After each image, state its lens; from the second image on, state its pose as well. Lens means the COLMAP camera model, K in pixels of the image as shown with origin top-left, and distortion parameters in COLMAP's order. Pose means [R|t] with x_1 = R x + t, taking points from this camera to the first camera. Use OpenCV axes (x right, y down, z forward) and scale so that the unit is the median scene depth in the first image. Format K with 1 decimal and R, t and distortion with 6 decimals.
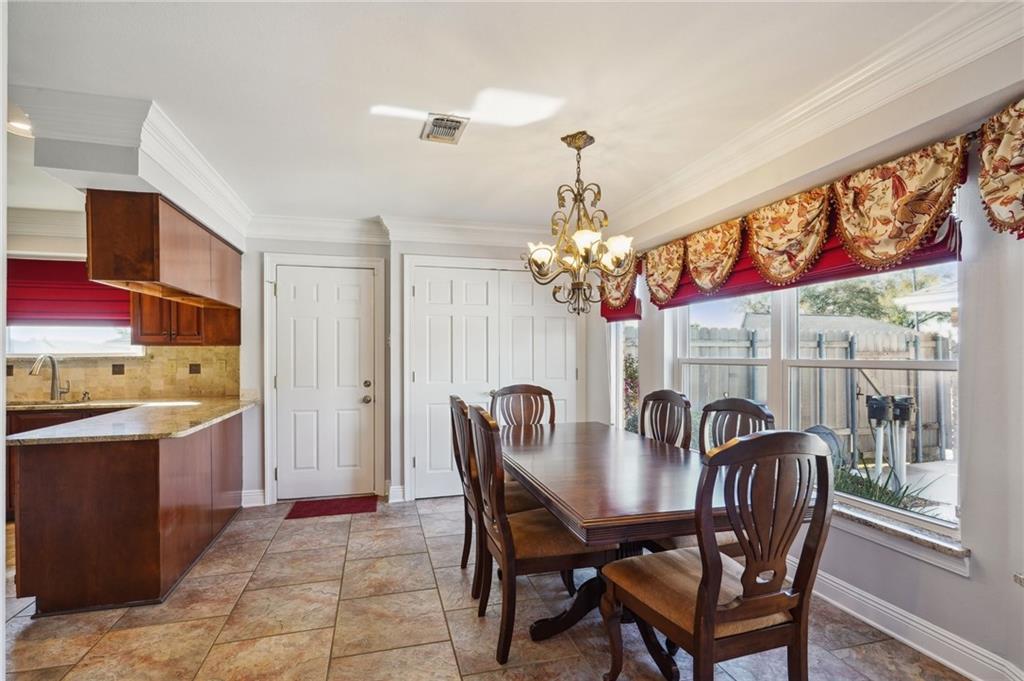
lens RADIAL K [[488.6, 0, 514.1], [0, 488.6, 355.1], [0, 0, 1]] dist [0.003427, 0.000716]
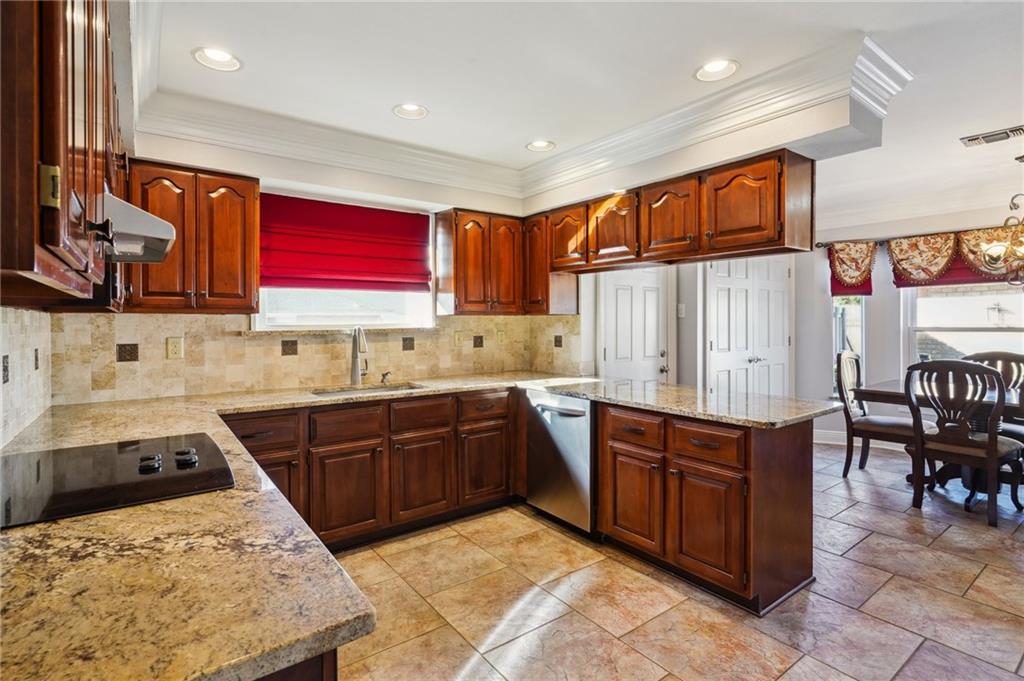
lens RADIAL K [[488.6, 0, 534.5], [0, 488.6, 320.5], [0, 0, 1]] dist [0.003427, 0.000716]
pose [[0.930977, -0.000323, 0.365078, -0.945627], [0.003235, 0.999968, -0.007363, -0.003252], [-0.365063, 0.008036, 0.930948, 0.171186]]
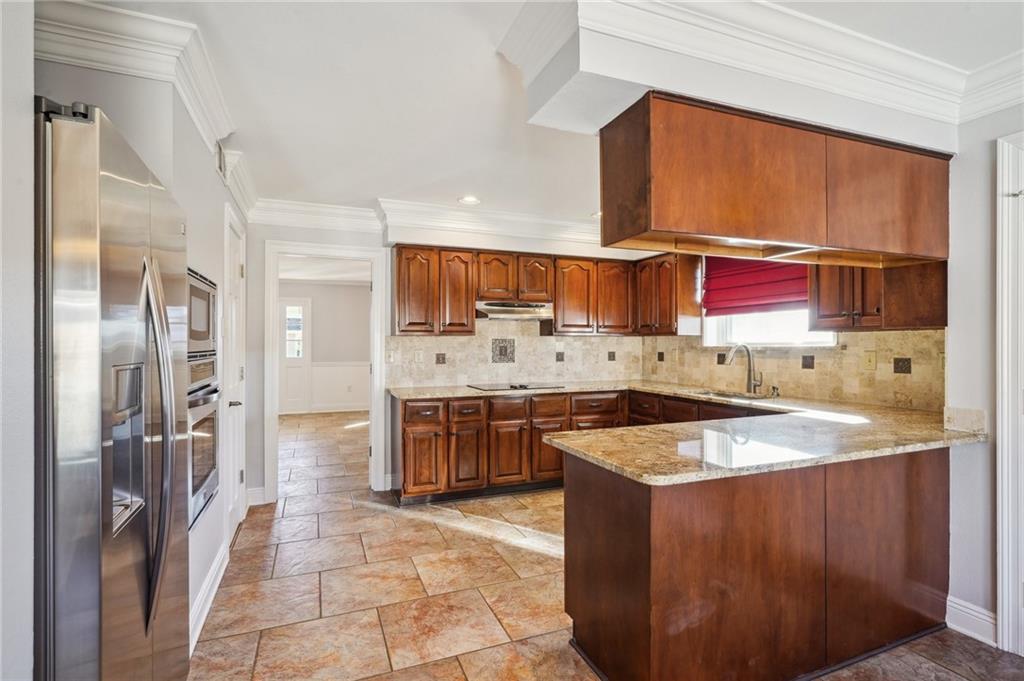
lens RADIAL K [[488.6, 0, 512.1], [0, 488.6, 346.3], [0, 0, 1]] dist [0.003427, 0.000716]
pose [[0.115492, 0.007262, -0.993282, -0.069582], [-0.002289, 0.999973, 0.007045, -0.001607], [0.993306, 0.001460, 0.115506, 0.440889]]
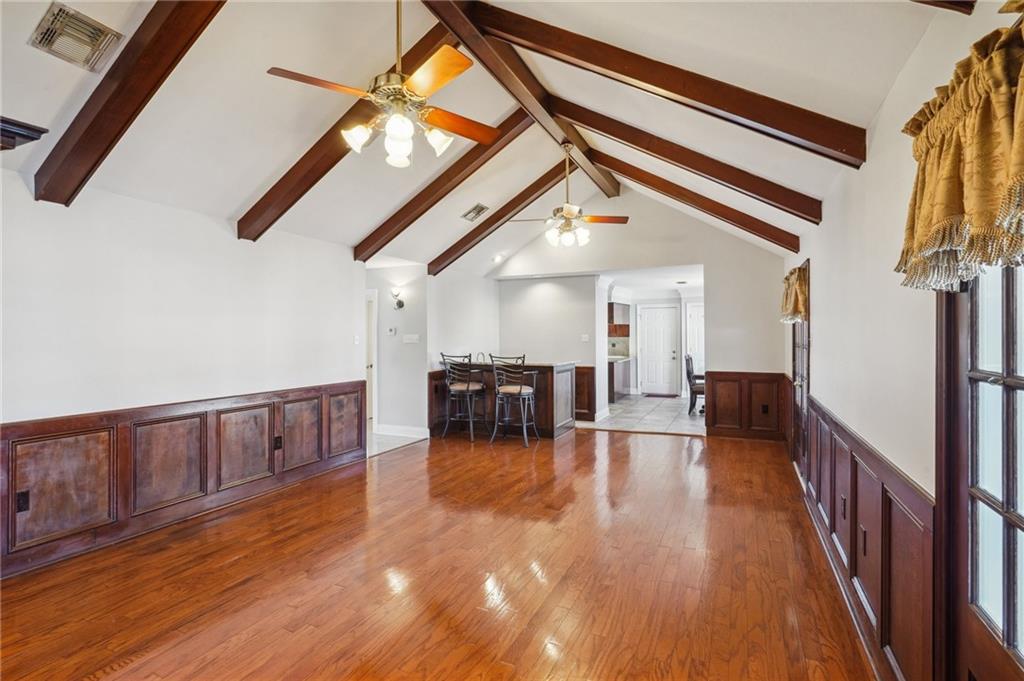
lens RADIAL K [[488.6, 0, 513.5], [0, 488.6, 337.6], [0, 0, 1]] dist [0.003427, 0.000716]
pose [[0.754220, -0.003602, -0.656611, 0.775789], [0.003230, 0.999993, -0.001776, -0.014695], [0.656613, -0.000781, 0.754227, -1.541315]]
